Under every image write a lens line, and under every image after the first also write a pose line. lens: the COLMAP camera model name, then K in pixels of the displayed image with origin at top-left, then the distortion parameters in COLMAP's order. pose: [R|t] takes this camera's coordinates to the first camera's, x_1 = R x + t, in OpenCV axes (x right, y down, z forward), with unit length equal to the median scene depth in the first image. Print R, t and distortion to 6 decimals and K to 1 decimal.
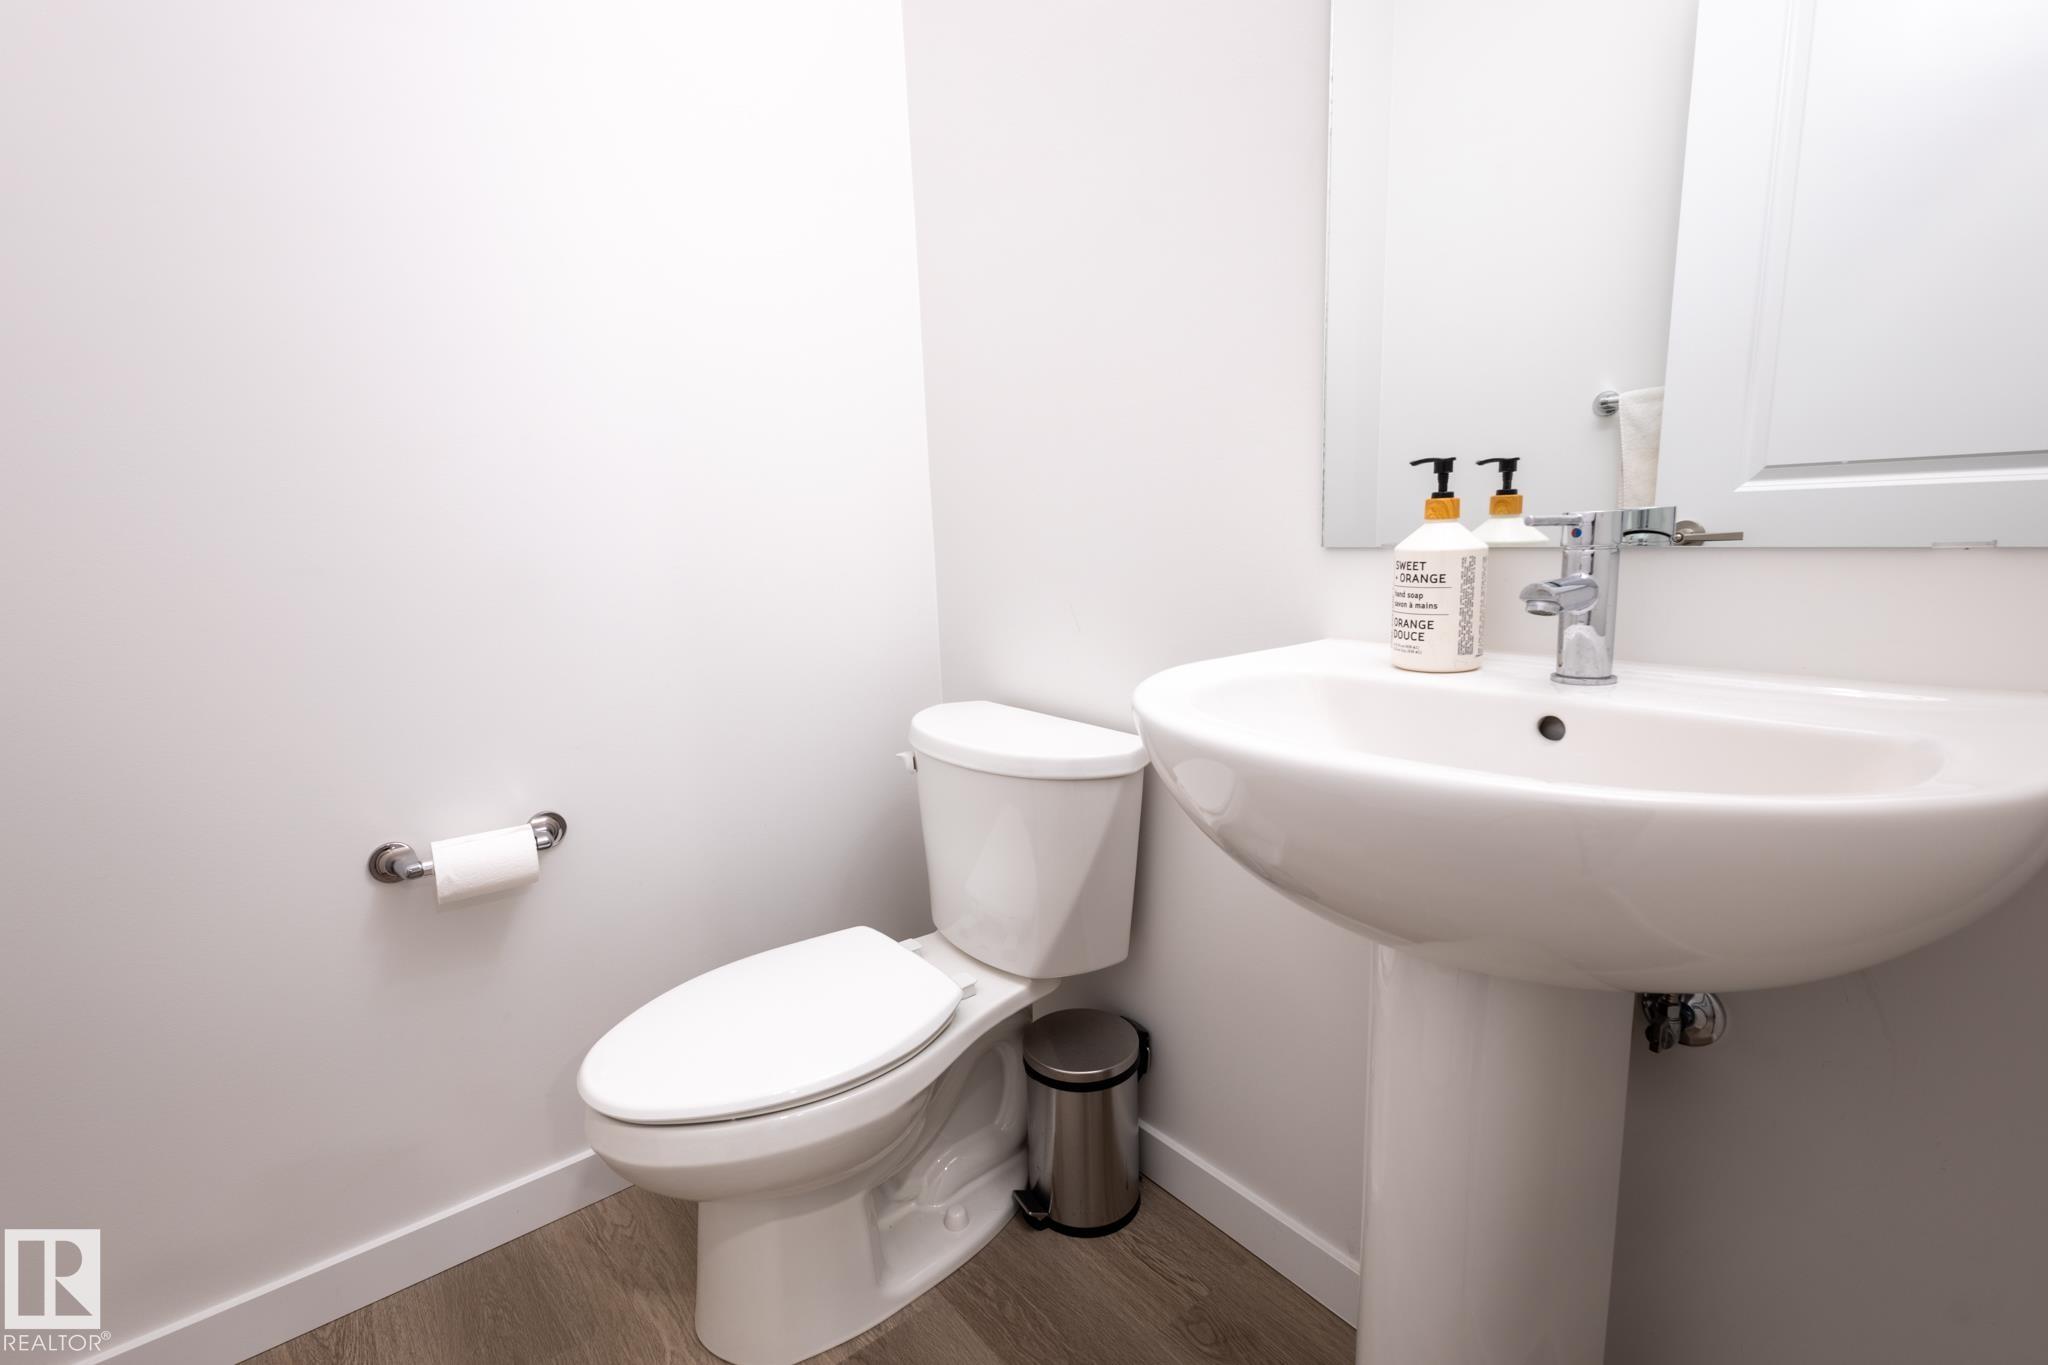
lens RADIAL K [[942.7, 0, 1025.9], [0, 942.7, 684.7], [0, 0, 1]] dist [0.002517, 0.000193]
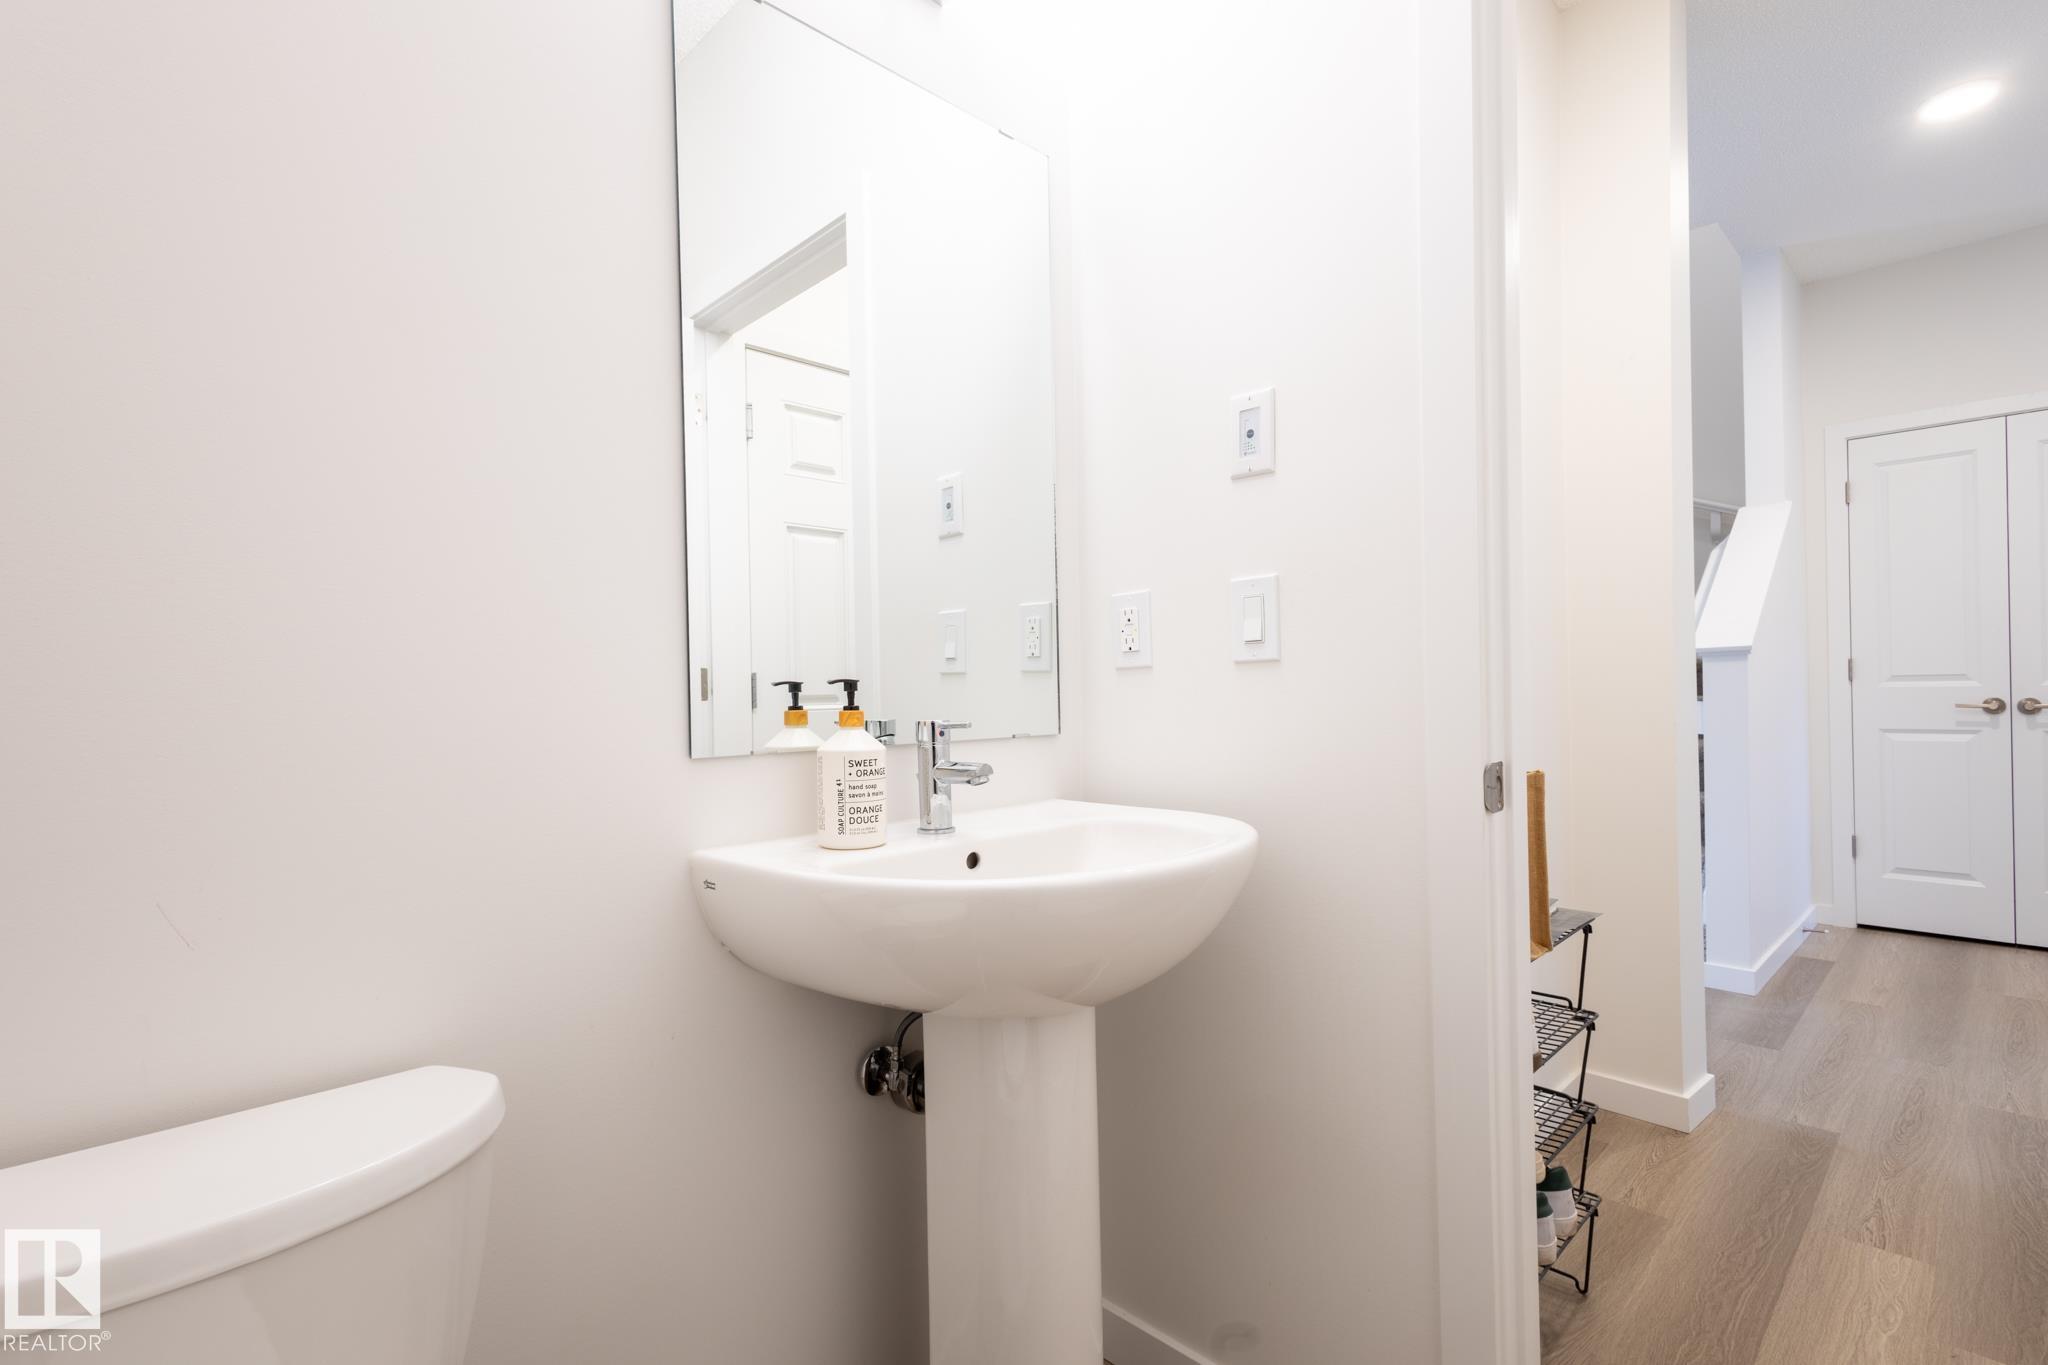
lens RADIAL K [[942.7, 0, 1027.1], [0, 942.7, 684.8], [0, 0, 1]] dist [0.002517, 0.000193]
pose [[-0.085073, 0.052529, 0.994989, -0.841259], [0.203258, 0.978525, -0.034281, -0.139727], [-0.975422, 0.199324, -0.093923, 0.879873]]
